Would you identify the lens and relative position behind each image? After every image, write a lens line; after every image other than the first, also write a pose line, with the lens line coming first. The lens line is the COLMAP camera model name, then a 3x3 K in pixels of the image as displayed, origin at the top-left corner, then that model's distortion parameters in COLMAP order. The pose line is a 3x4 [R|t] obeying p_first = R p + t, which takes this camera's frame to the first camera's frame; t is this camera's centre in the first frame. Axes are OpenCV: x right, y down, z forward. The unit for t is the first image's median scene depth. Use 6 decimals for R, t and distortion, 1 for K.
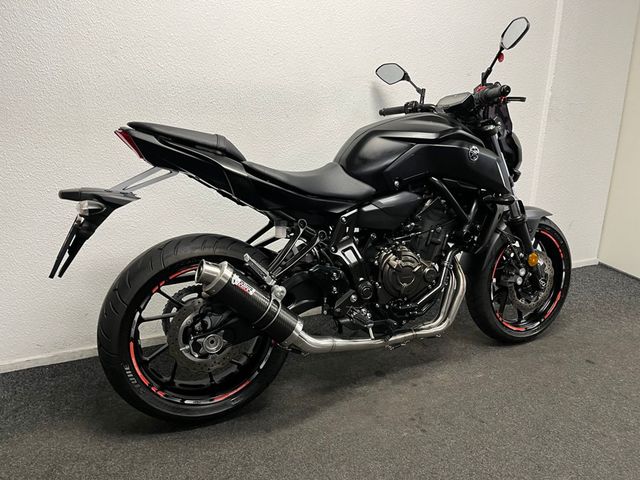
lens RADIAL K [[487.3, 0, 320.0], [0, 487.3, 240.0], [0, 0, 1]] dist [0.087805, -0.123997]
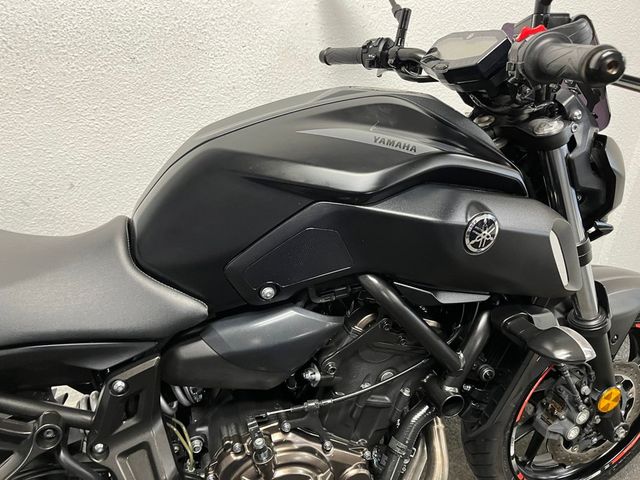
lens RADIAL K [[487.3, 0, 320.0], [0, 487.3, 240.0], [0, 0, 1]] dist [0.087805, -0.123997]
pose [[0.991263, 0.069082, -0.112359, 0.229901], [-0.043746, 0.975844, 0.214044, -0.233452], [0.124431, -0.207259, 0.970340, 0.619181]]
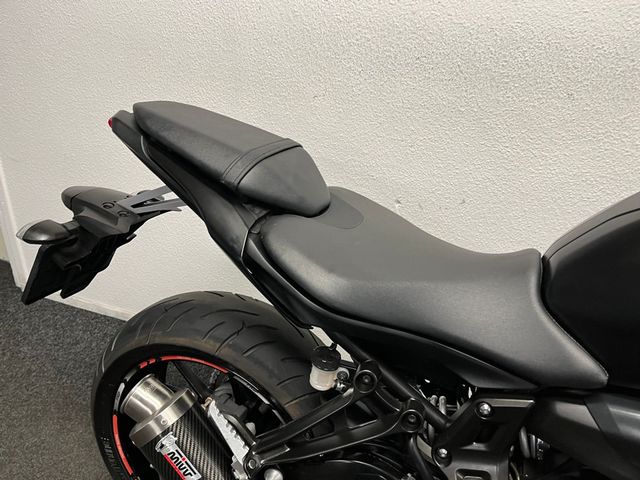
lens RADIAL K [[487.3, 0, 320.0], [0, 487.3, 240.0], [0, 0, 1]] dist [0.087805, -0.123997]
pose [[0.682611, 0.339533, -0.647116, 0.159831], [-0.226991, 0.940223, 0.253880, -0.229140], [0.694634, -0.026411, 0.718878, 0.581343]]
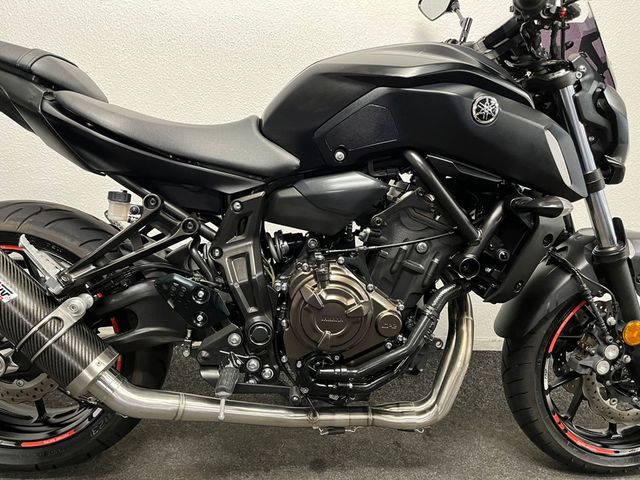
lens RADIAL K [[487.3, 0, 320.0], [0, 487.3, 240.0], [0, 0, 1]] dist [0.087805, -0.123997]
pose [[0.927753, 0.131857, -0.349126, 0.337309], [-0.139046, 0.990276, 0.004511, -0.016875], [0.346325, 0.044359, 0.937065, 0.442691]]
